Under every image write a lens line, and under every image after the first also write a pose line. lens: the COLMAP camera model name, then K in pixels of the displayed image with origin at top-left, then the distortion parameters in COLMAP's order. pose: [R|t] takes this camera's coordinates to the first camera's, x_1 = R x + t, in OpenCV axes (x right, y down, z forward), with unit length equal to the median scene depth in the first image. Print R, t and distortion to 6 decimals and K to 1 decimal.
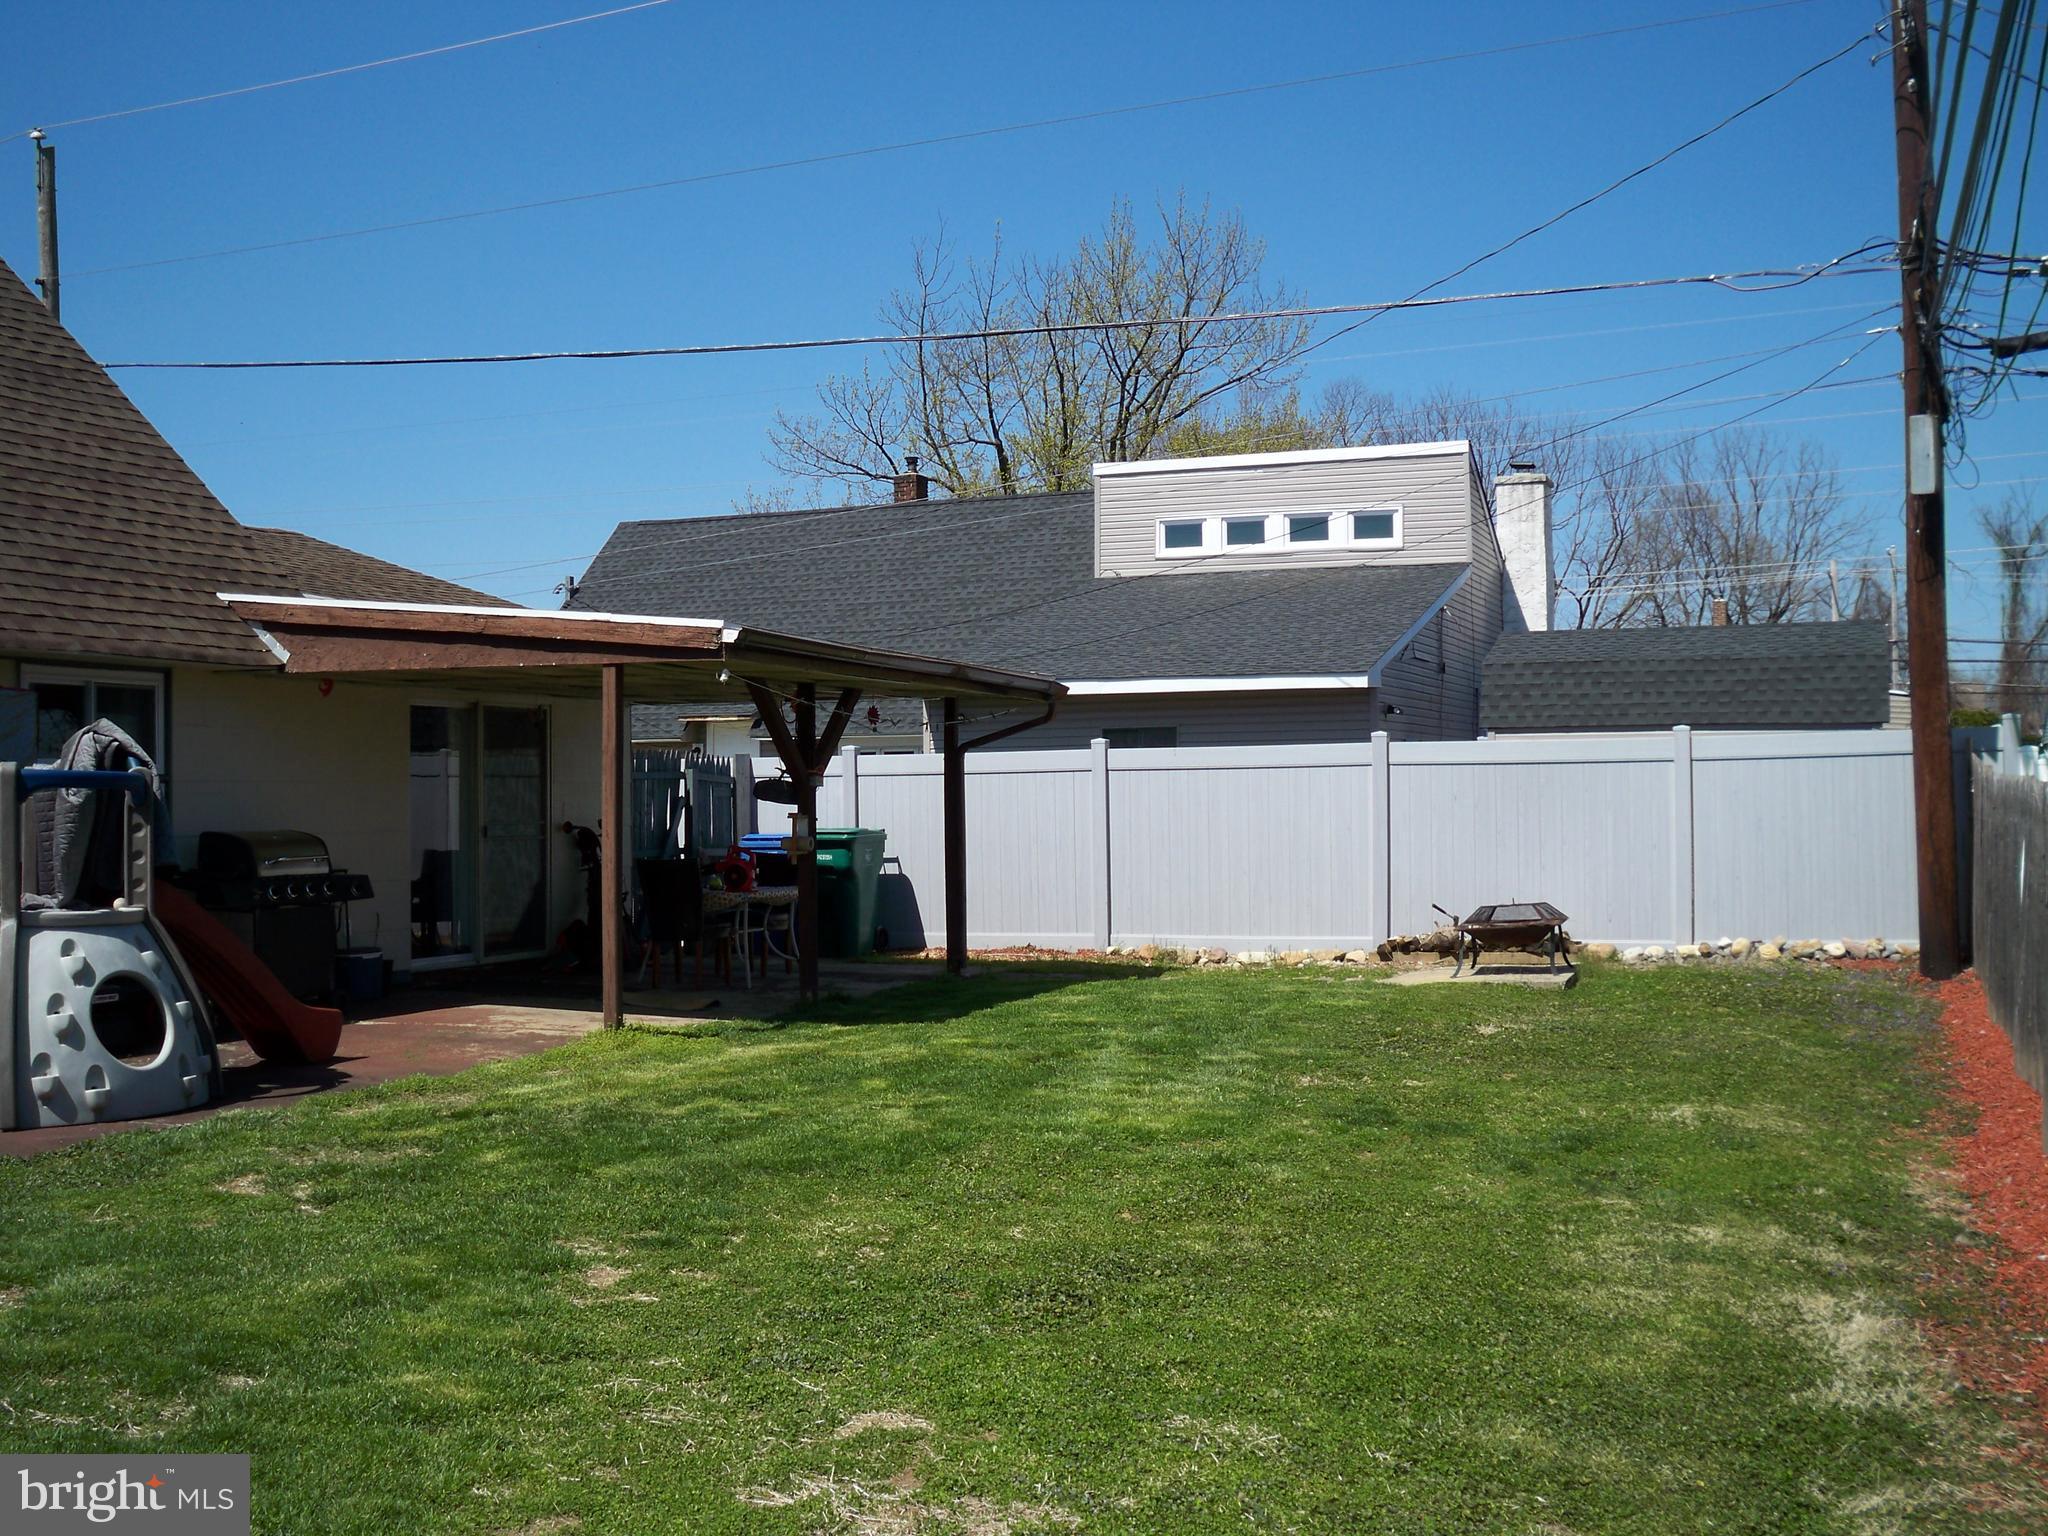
lens RADIAL K [[2090.7, 0, 1024.0], [0, 2090.7, 768.0], [0, 0, 1]] dist [-0.129434, 0.018148]
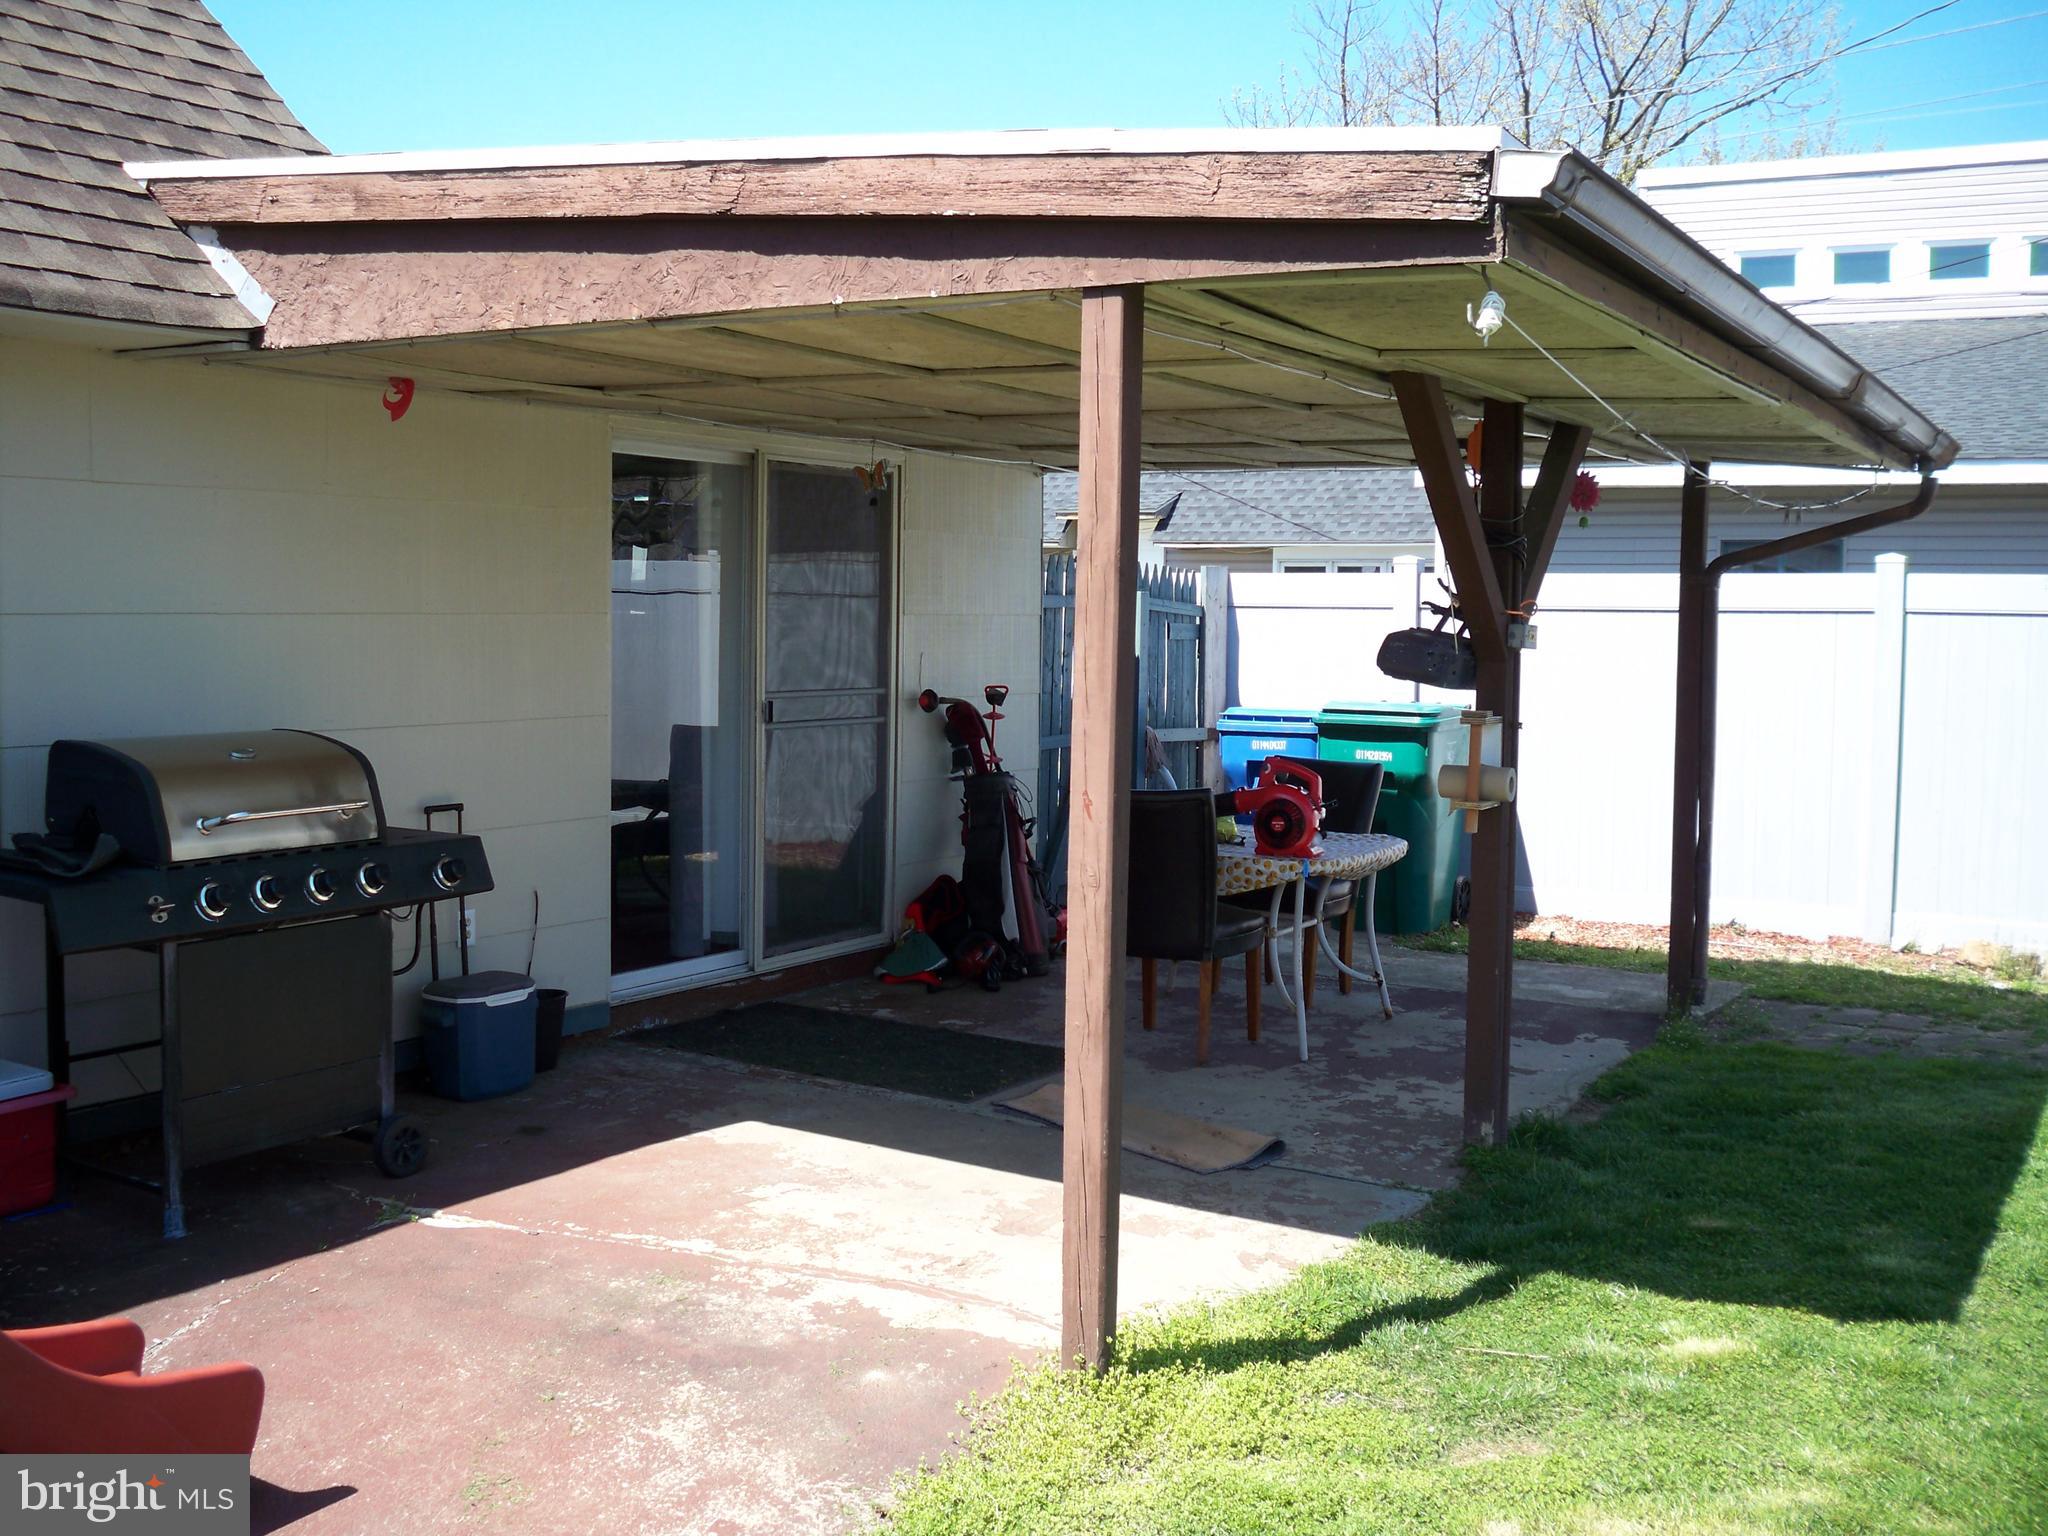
lens RADIAL K [[2090.7, 0, 1024.0], [0, 2090.7, 768.0], [0, 0, 1]] dist [-0.129434, 0.018148]
pose [[0.987871, 0.033460, -0.151628, -0.127143], [-0.019852, 0.995709, 0.090388, -0.002930], [0.154002, -0.086281, 0.984296, 0.533086]]
